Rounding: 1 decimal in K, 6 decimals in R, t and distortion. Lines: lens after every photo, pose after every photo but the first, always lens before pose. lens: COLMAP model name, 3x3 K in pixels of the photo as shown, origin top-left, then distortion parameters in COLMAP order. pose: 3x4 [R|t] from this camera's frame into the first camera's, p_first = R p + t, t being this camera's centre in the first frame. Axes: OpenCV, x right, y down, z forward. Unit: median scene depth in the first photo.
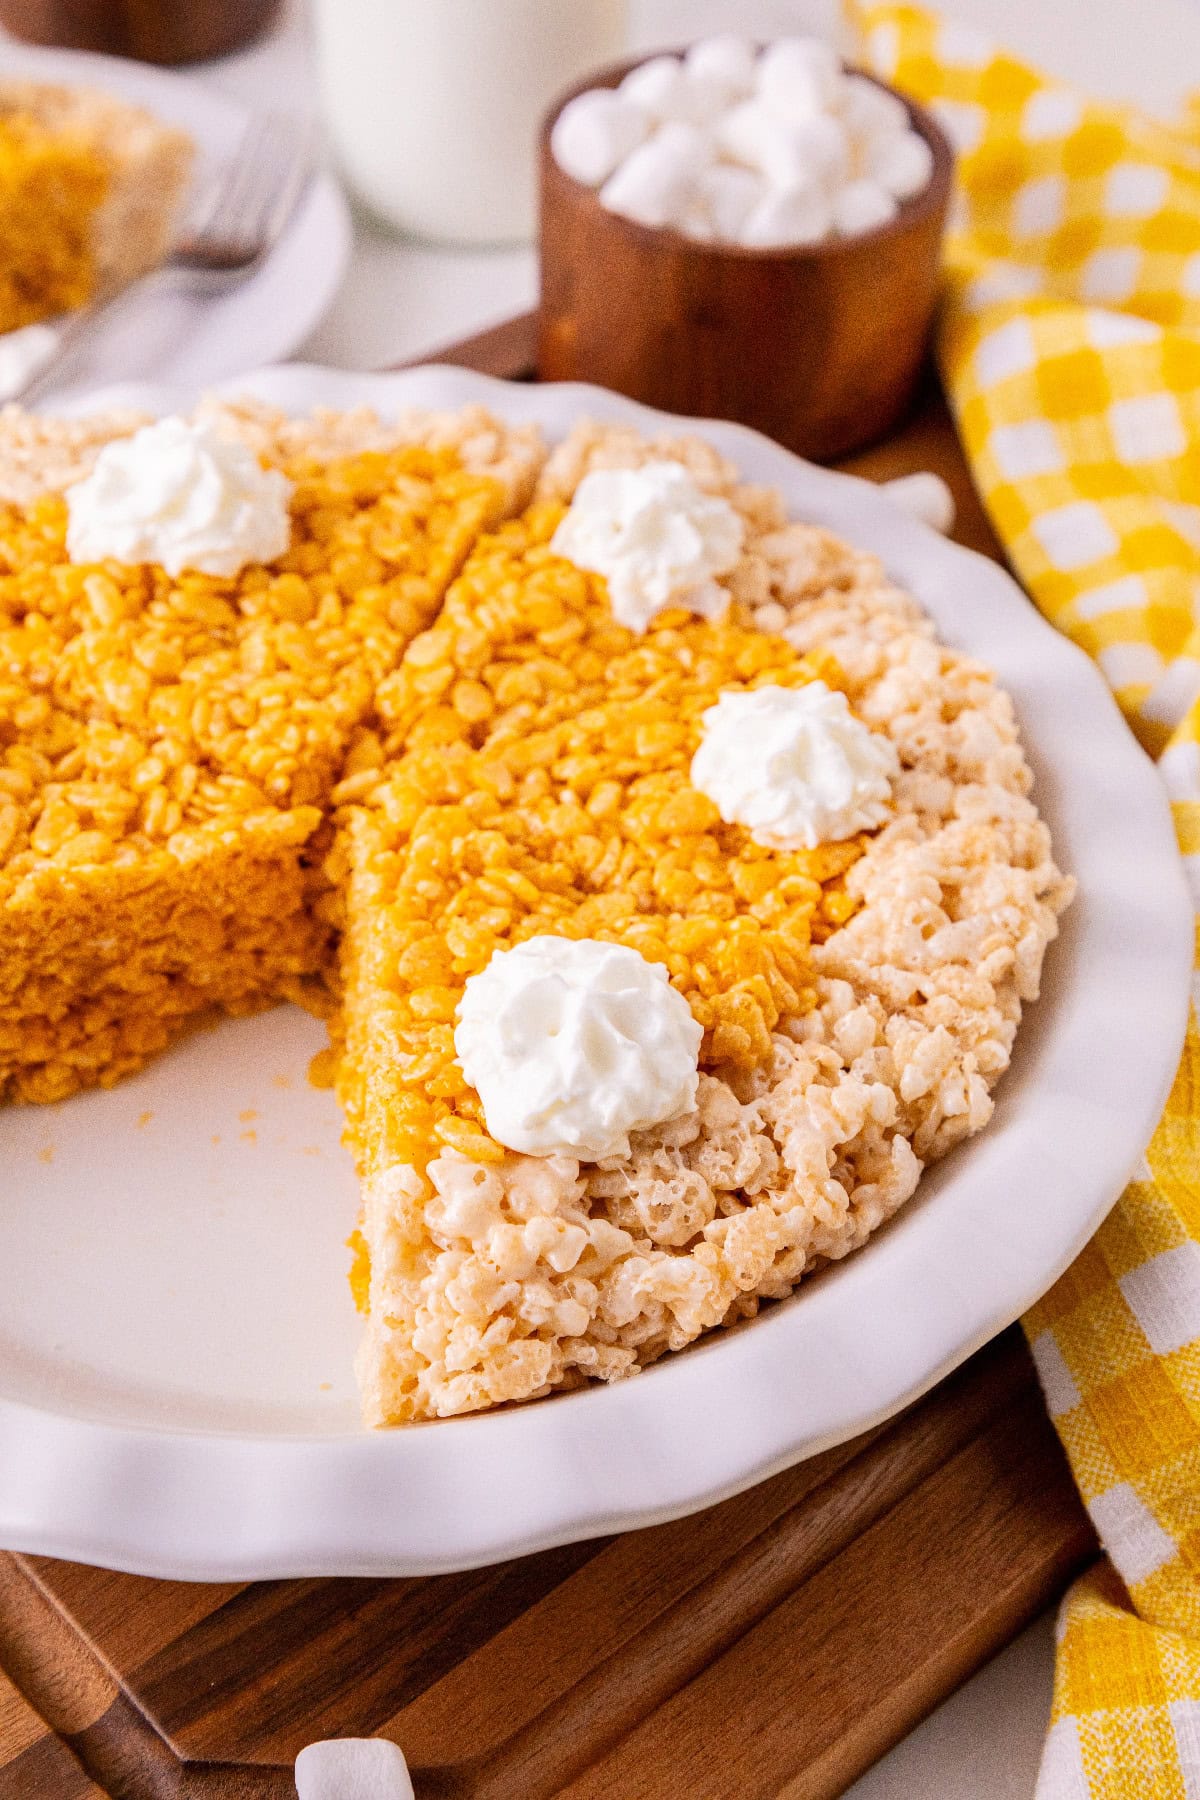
lens RADIAL K [[2395.9, 0, 600.0], [0, 2395.9, 900.0], [0, 0, 1]] dist [0.002374, -0.018501]
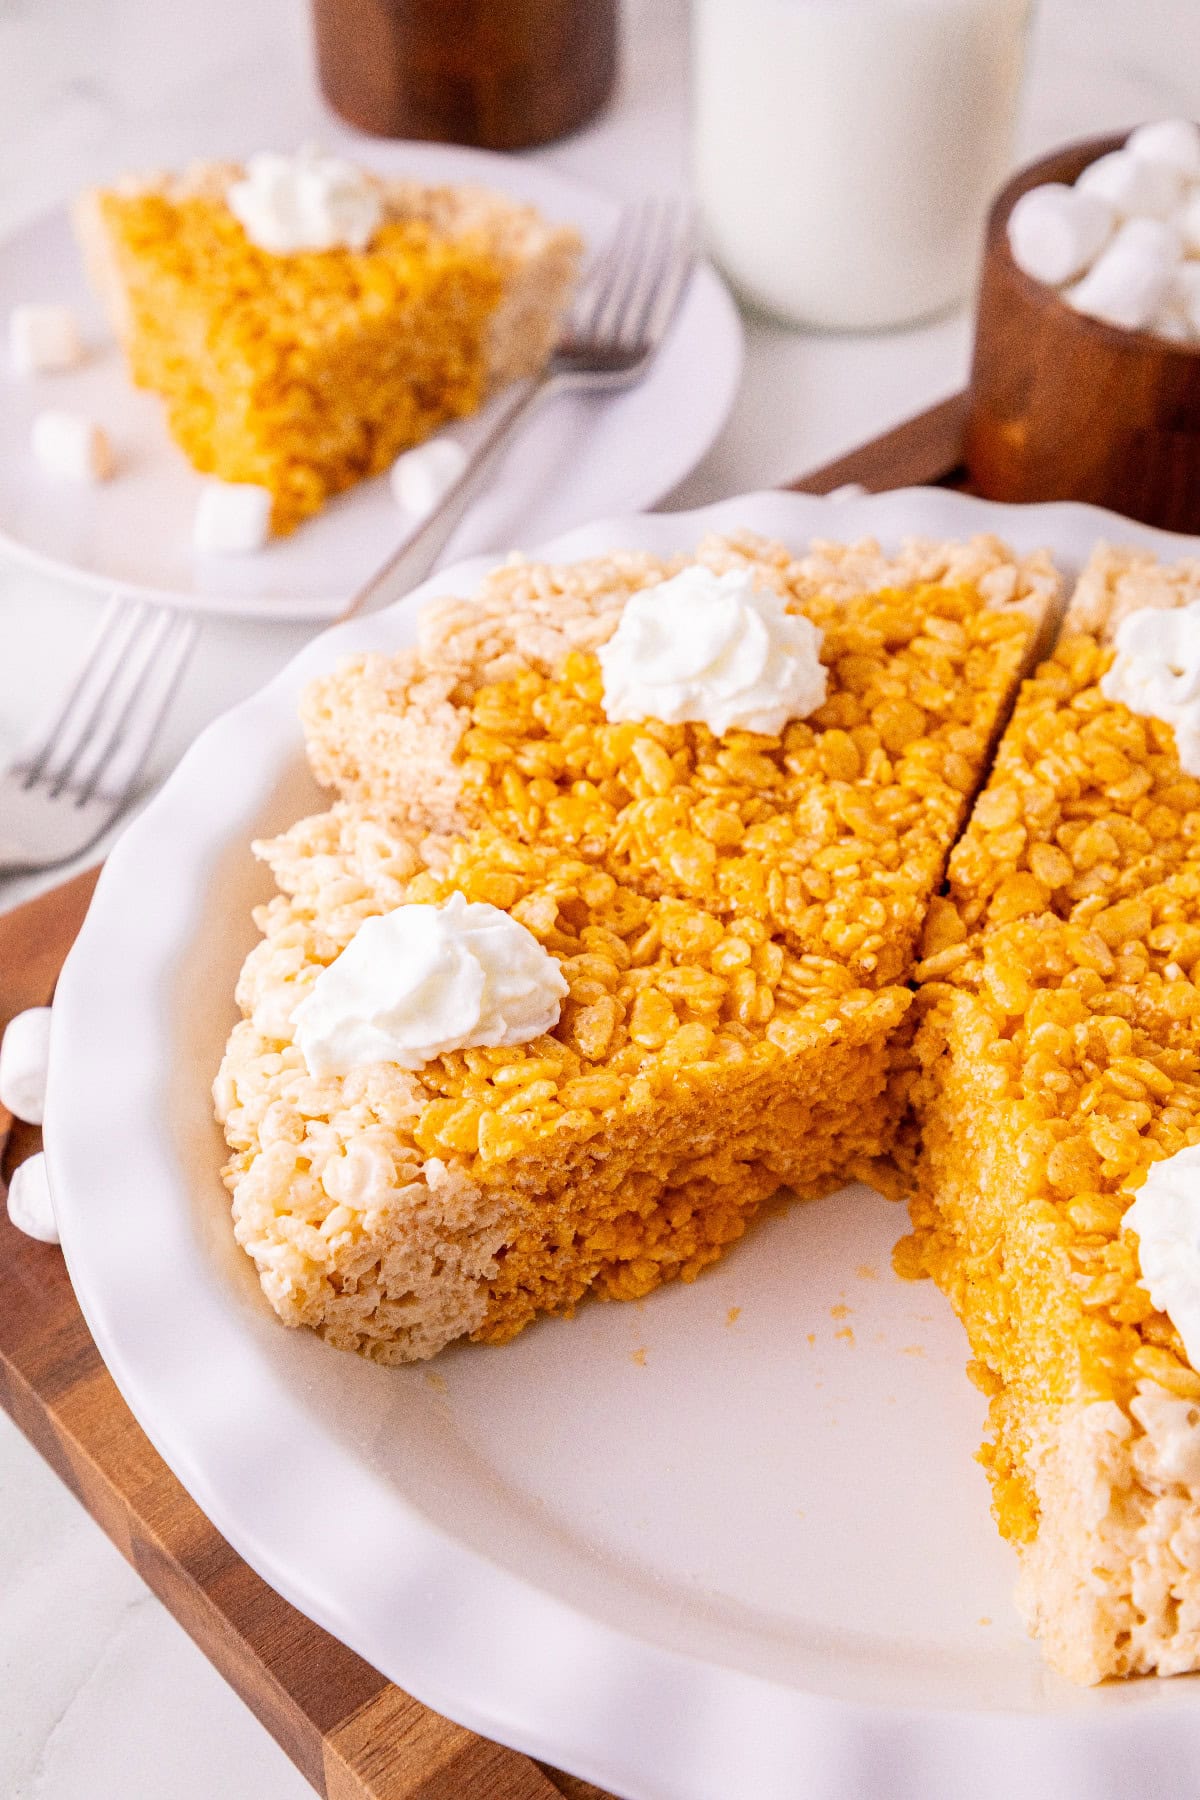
lens RADIAL K [[2426.6, 0, 600.0], [0, 2426.6, 900.0], [0, 0, 1]] dist [0.011545, 0.011540]
pose [[0.997305, -0.017060, -0.071362, -0.167773], [0.016314, 0.999806, -0.011030, -0.063382], [0.071537, 0.009836, 0.997389, 0.028777]]
